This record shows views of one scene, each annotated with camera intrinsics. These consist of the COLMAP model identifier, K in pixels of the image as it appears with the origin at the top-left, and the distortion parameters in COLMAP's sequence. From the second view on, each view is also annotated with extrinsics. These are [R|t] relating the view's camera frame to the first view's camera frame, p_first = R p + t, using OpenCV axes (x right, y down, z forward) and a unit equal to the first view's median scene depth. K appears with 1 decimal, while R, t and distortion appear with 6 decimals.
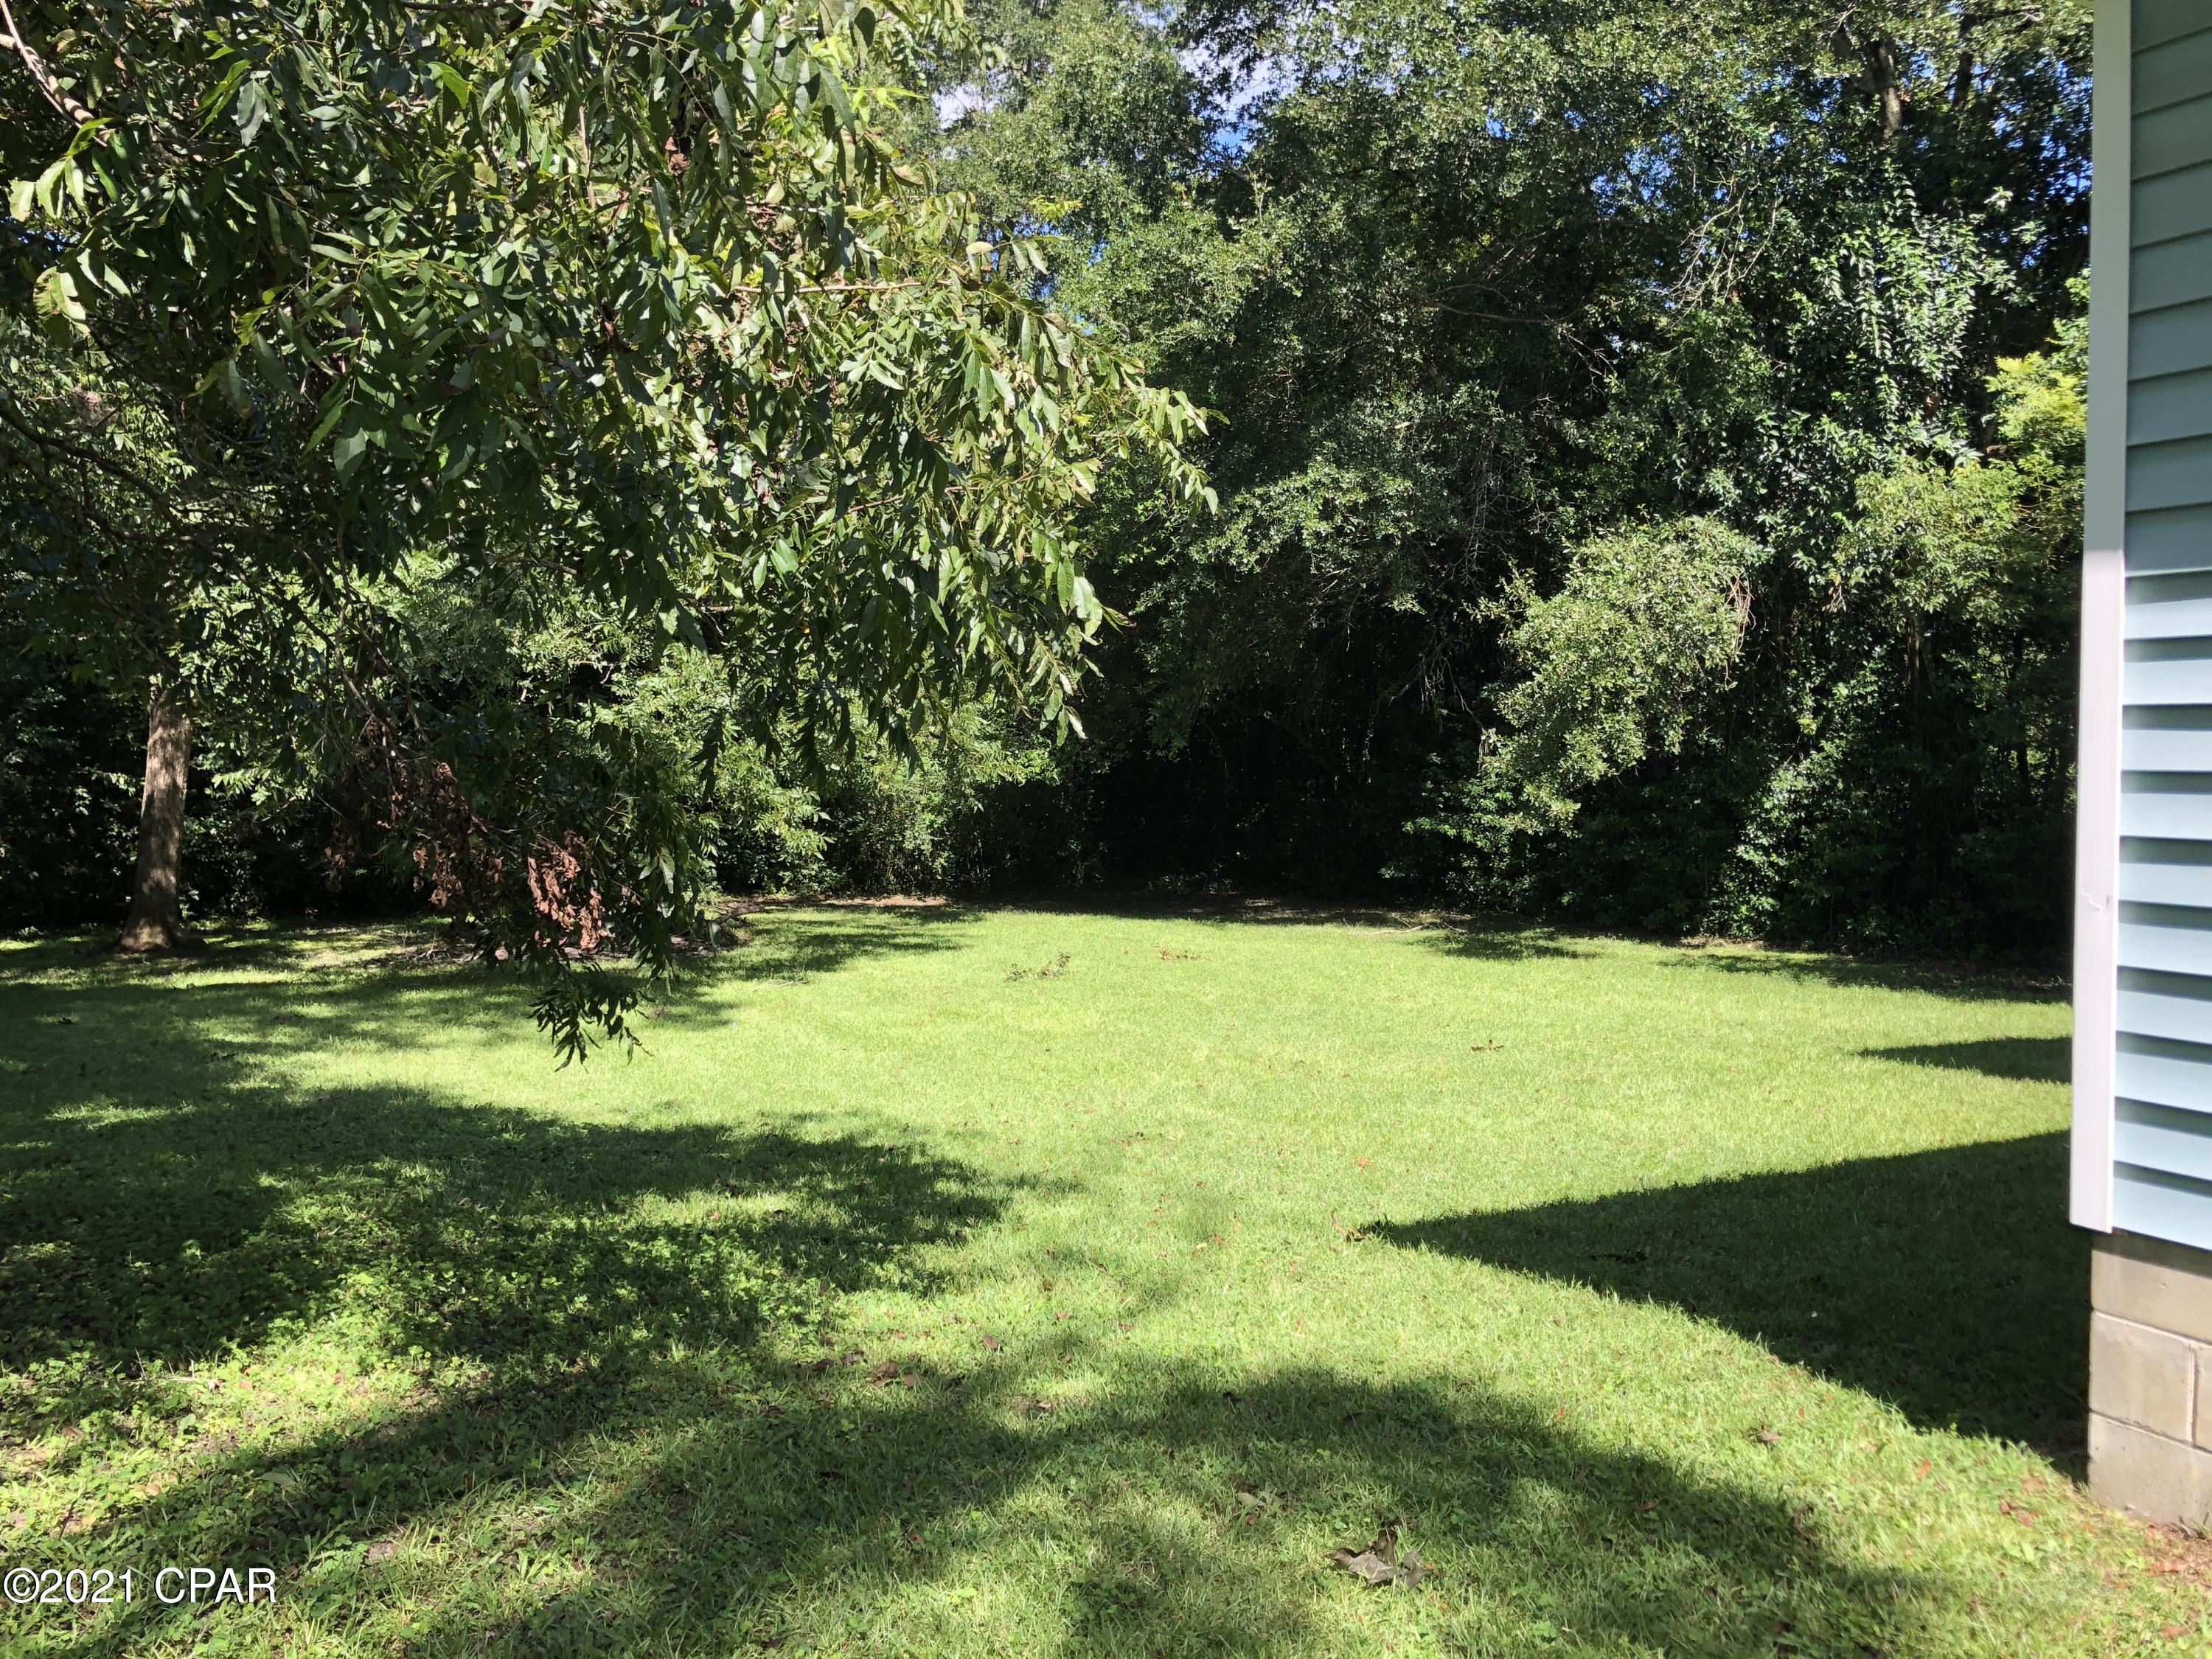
lens RADIAL K [[1832.5, 0, 1106.0], [0, 1832.5, 829.5], [0, 0, 1]] dist [0.056822, -0.100472]
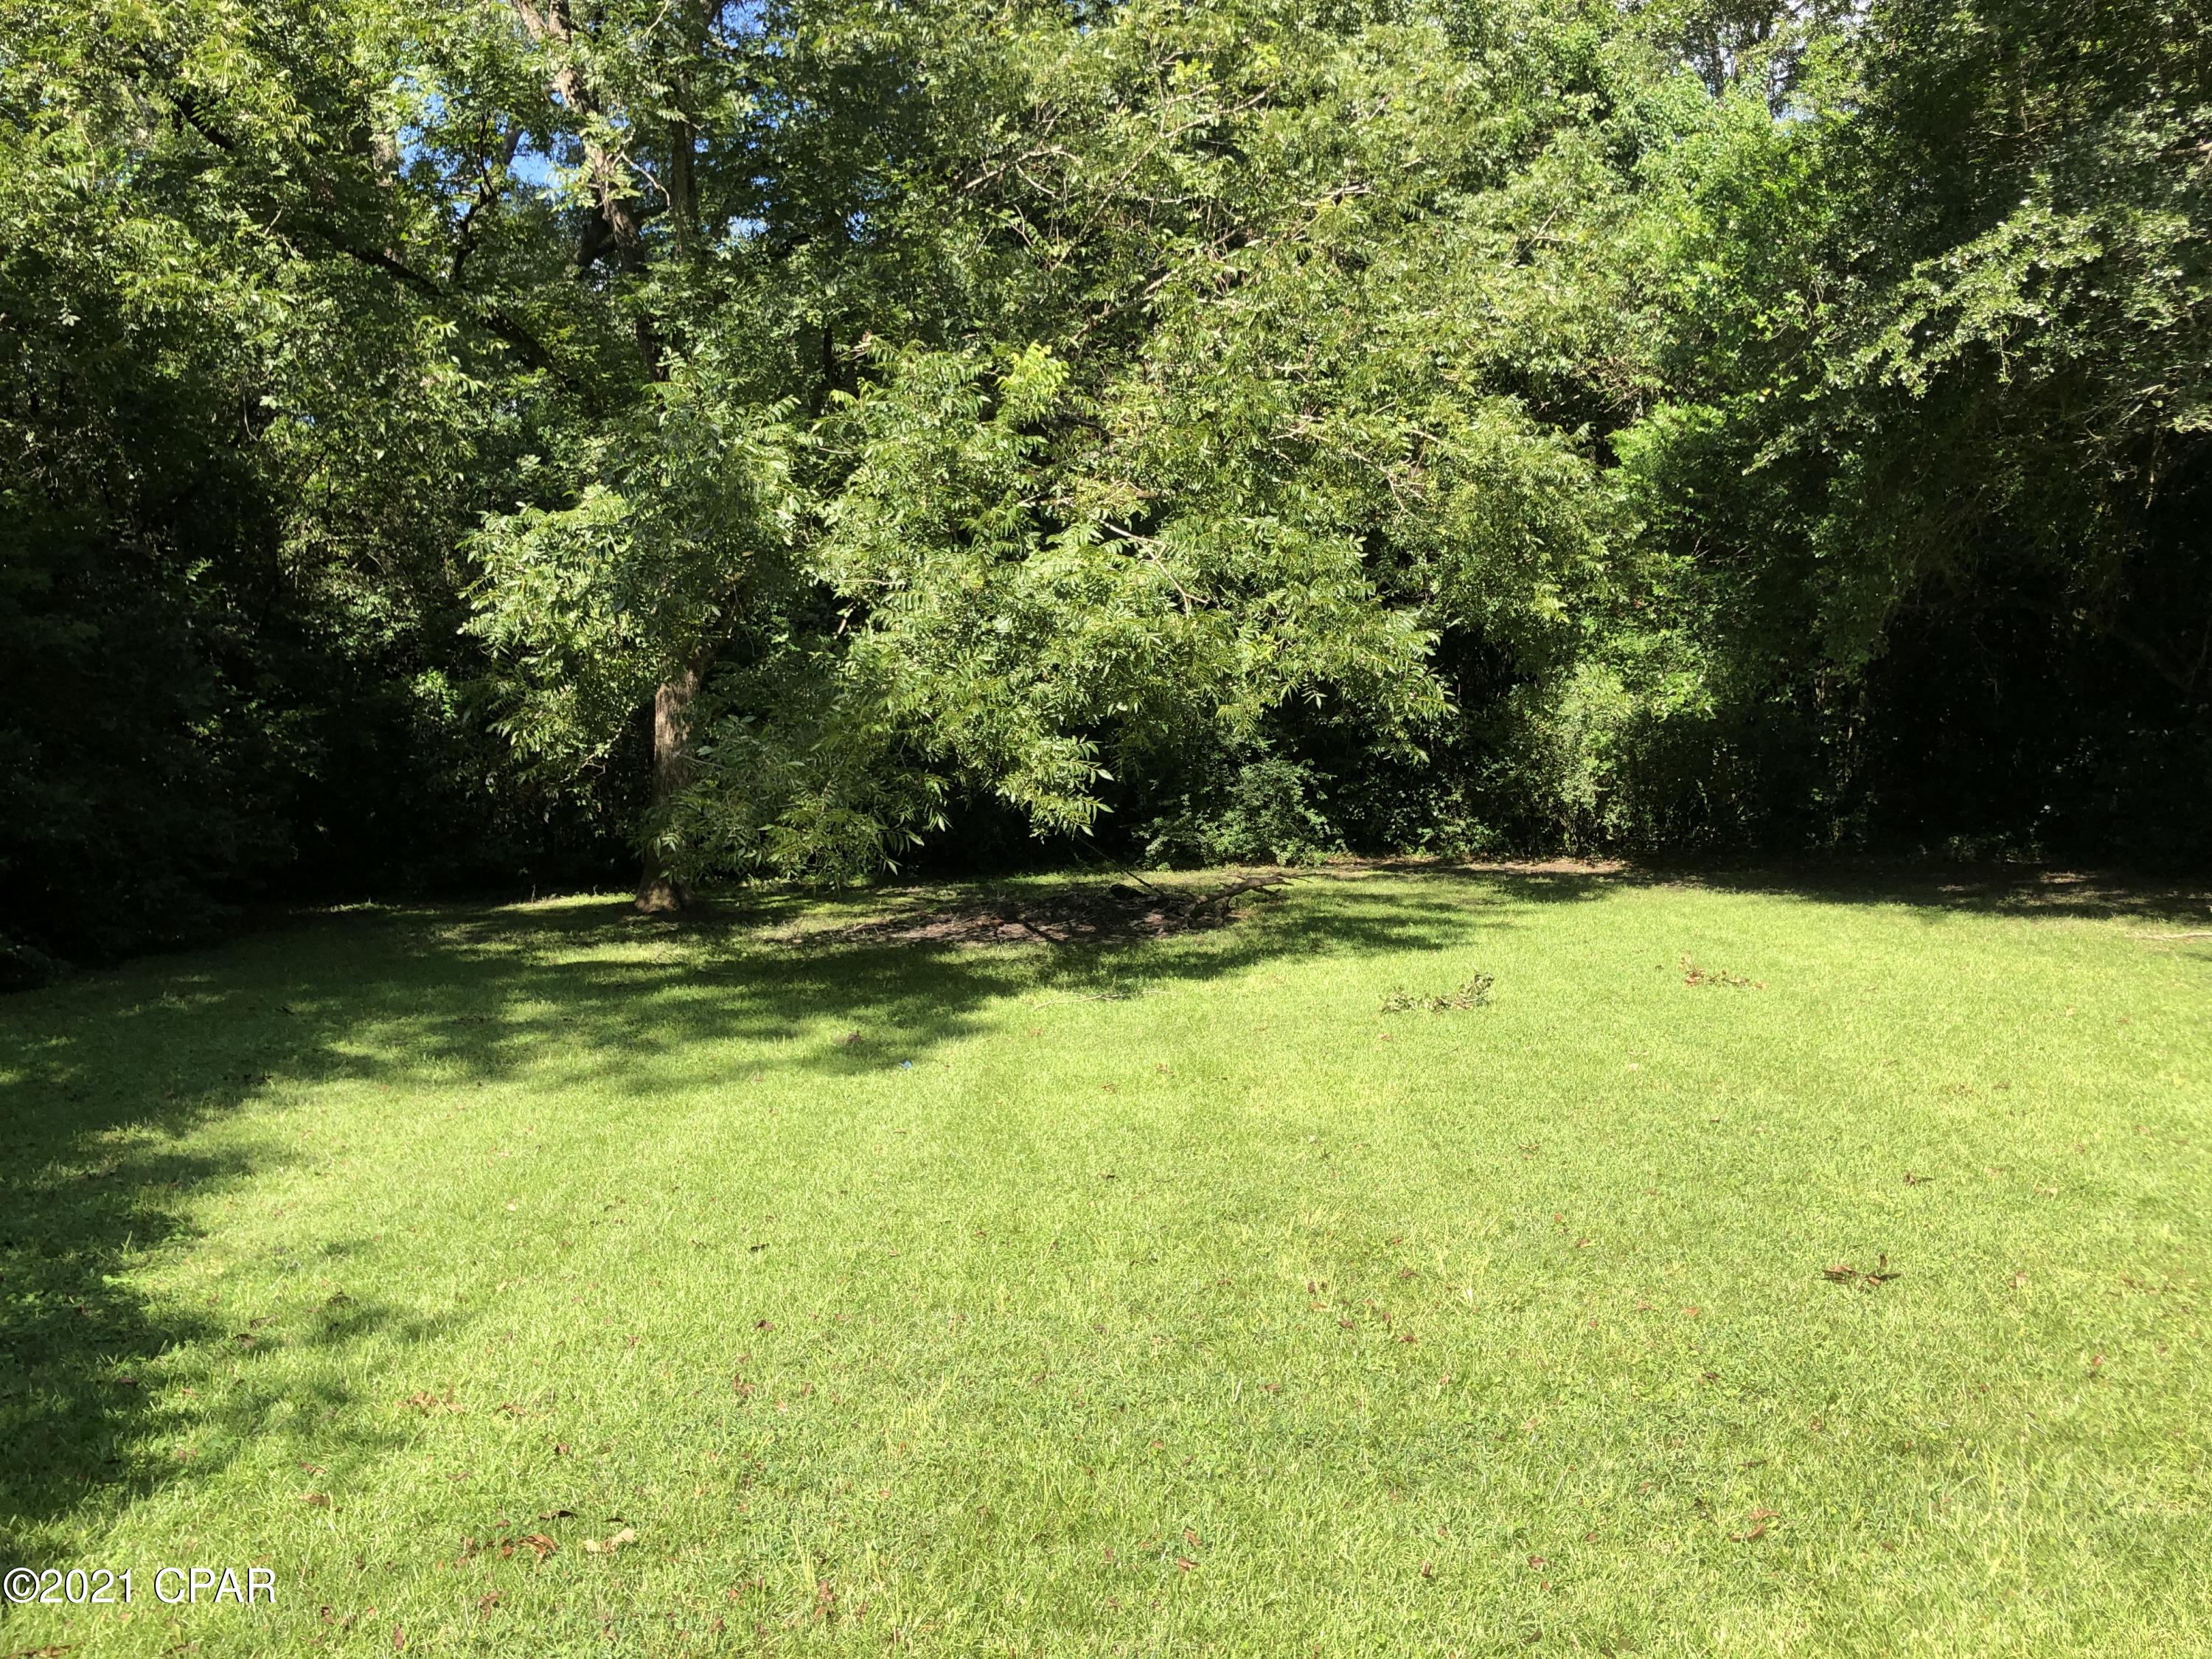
lens RADIAL K [[1832.5, 0, 1106.0], [0, 1832.5, 829.5], [0, 0, 1]] dist [0.056822, -0.100472]
pose [[0.875462, 0.007299, -0.483232, 0.144130], [0.009033, 0.999464, 0.031463, -0.006163], [0.483203, -0.031910, 0.874927, 0.264953]]
